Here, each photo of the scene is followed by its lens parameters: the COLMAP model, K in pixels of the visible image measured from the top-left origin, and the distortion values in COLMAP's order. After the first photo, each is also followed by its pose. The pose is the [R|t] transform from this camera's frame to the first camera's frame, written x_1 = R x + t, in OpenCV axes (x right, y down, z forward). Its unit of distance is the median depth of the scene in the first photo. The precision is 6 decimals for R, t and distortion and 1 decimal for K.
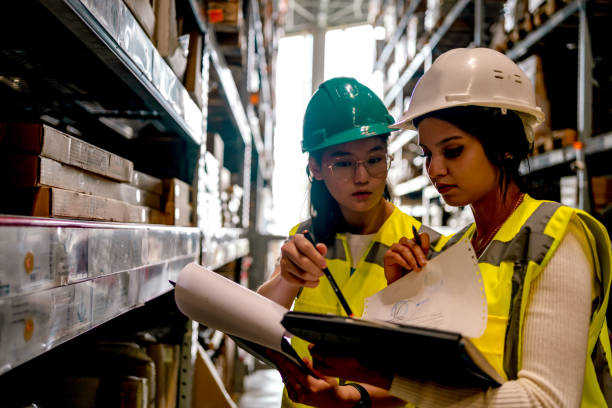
lens RADIAL K [[615.5, 0, 306.0], [0, 615.5, 204.0], [0, 0, 1]] dist [0.003067, 0.021298]
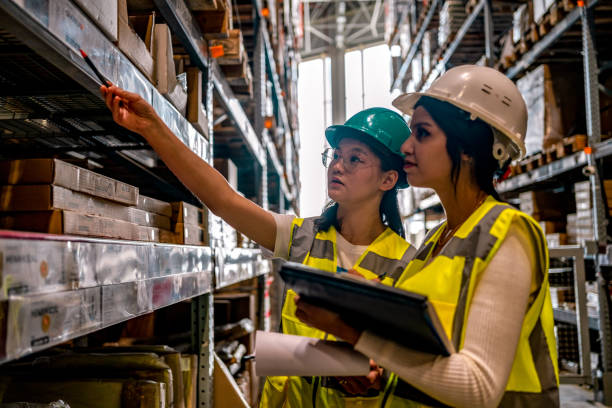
lens RADIAL K [[615.5, 0, 306.0], [0, 615.5, 204.0], [0, 0, 1]] dist [0.003067, 0.021298]
pose [[0.997359, -0.054534, -0.047963, 0.040937], [0.052856, 0.997968, -0.035592, 0.009782], [0.049806, 0.032963, 0.998215, -0.062368]]
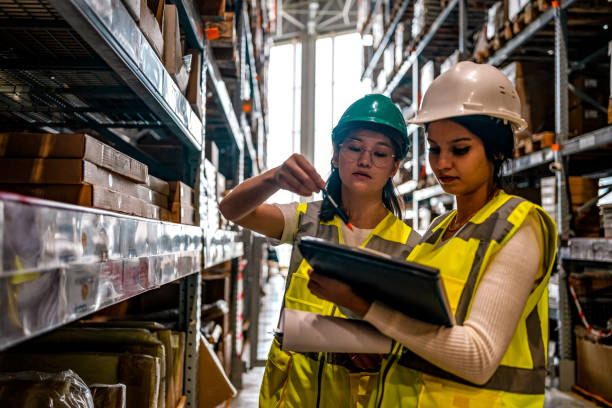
lens RADIAL K [[615.5, 0, 306.0], [0, 615.5, 204.0], [0, 0, 1]] dist [0.003067, 0.021298]
pose [[0.999776, -0.017433, 0.012040, 0.001673], [0.017561, 0.999790, -0.010601, 0.011117], [-0.011853, 0.010810, 0.999871, -0.084523]]
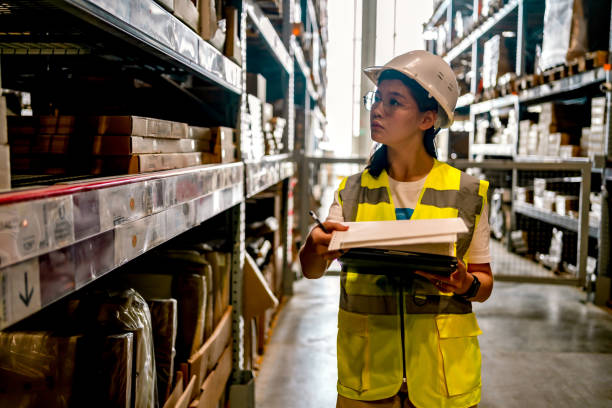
lens RADIAL K [[615.5, 0, 306.0], [0, 615.5, 204.0], [0, 0, 1]] dist [0.003067, 0.021298]
pose [[0.995549, -0.008492, -0.093864, 0.058261], [0.021476, 0.990172, 0.138197, -0.037458], [0.091768, -0.139597, 0.985947, -0.190474]]
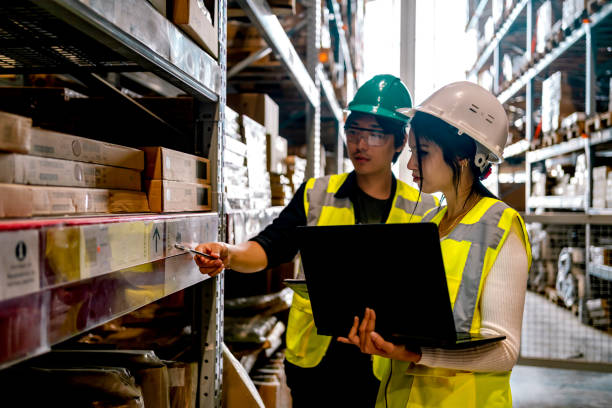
lens RADIAL K [[615.5, 0, 306.0], [0, 615.5, 204.0], [0, 0, 1]] dist [0.003067, 0.021298]
pose [[0.987810, -0.021657, -0.154154, 0.042616], [0.028902, 0.998573, 0.044912, -0.001124], [0.152961, -0.048819, 0.987026, 0.209162]]
